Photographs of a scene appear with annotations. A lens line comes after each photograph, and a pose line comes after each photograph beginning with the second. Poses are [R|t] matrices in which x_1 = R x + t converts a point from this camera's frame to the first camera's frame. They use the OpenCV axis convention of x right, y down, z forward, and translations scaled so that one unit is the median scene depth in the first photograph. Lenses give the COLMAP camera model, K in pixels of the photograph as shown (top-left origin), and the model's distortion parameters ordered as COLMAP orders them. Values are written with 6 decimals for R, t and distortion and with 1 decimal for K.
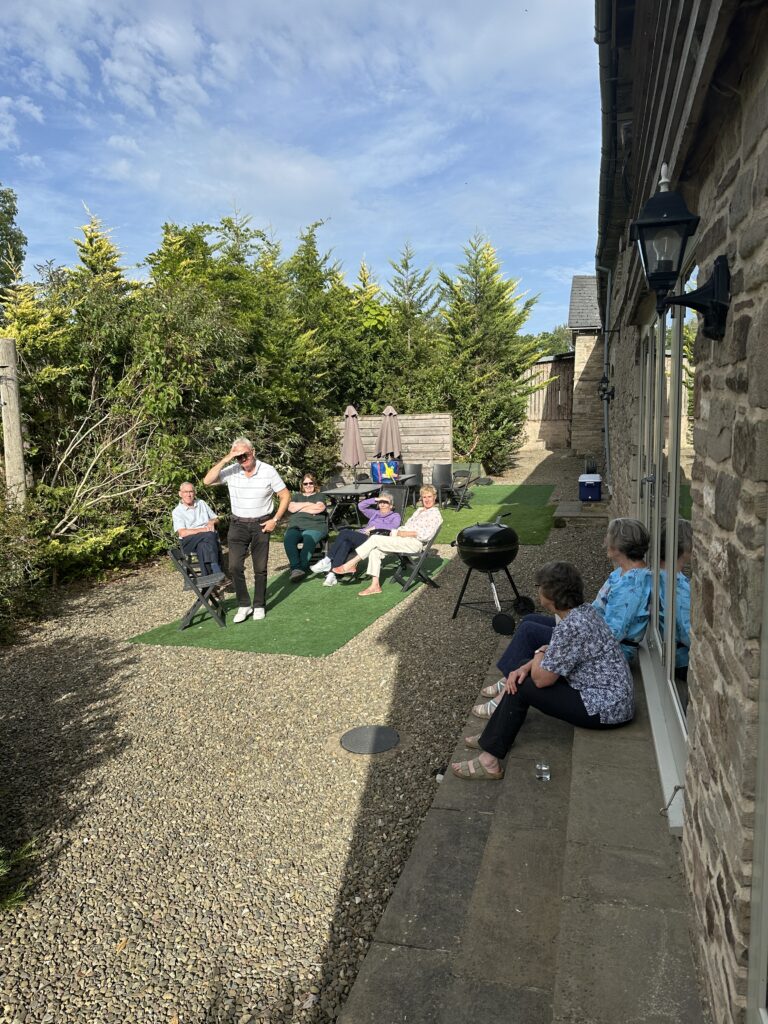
lens RADIAL K [[719.5, 0, 384.0], [0, 719.5, 512.0], [0, 0, 1]] dist [0.066532, -0.002998]
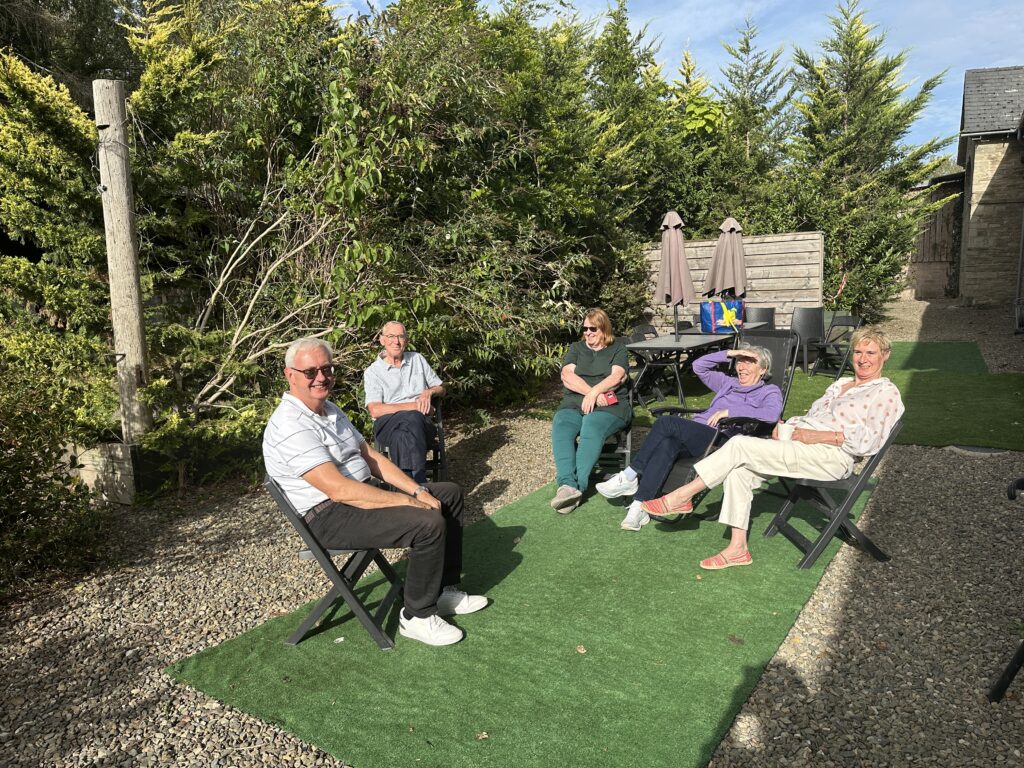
lens RADIAL K [[719.5, 0, 517.3], [0, 719.5, 399.7], [0, 0, 1]] dist [0.066532, -0.002998]
pose [[0.973234, 0.030499, -0.227784, -0.024011], [-0.021811, 0.998939, 0.040562, -0.002981], [0.228780, -0.034508, 0.972866, 0.280923]]
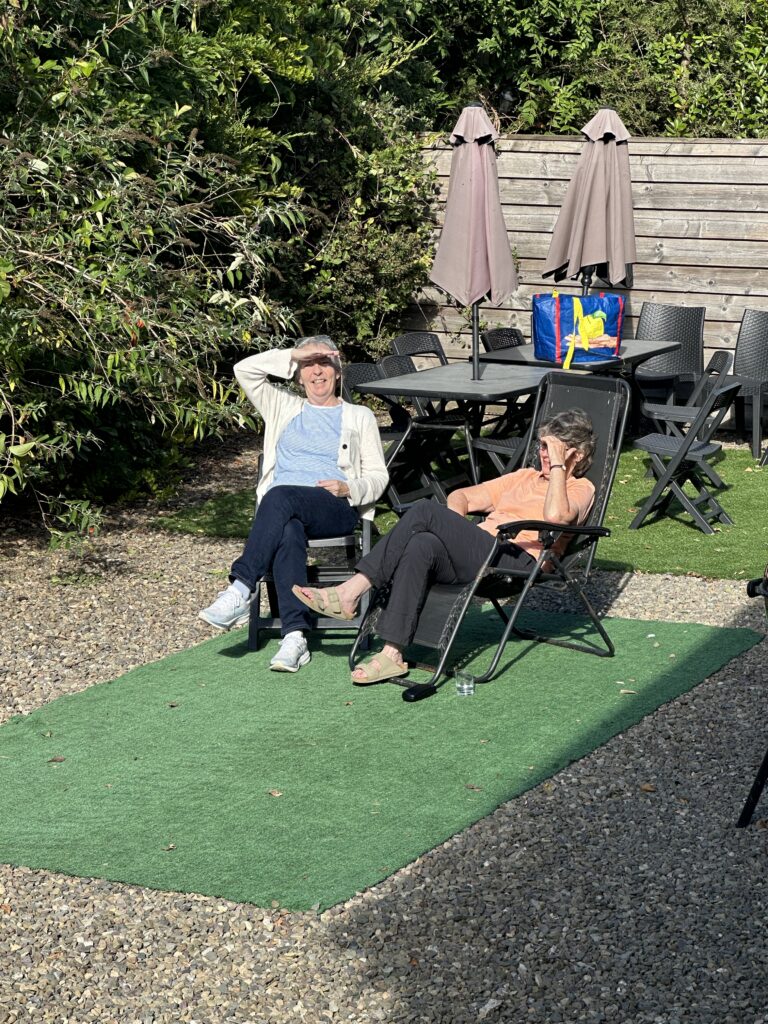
lens RADIAL K [[2416.4, 0, 384.0], [0, 2416.4, 512.0], [0, 0, 1]] dist [0.210304, 0.300904]
pose [[0.994542, 0.064415, -0.082084, 0.008659], [-0.062076, 0.997598, 0.030744, -0.004158], [0.083867, -0.025481, 0.996151, -0.024783]]
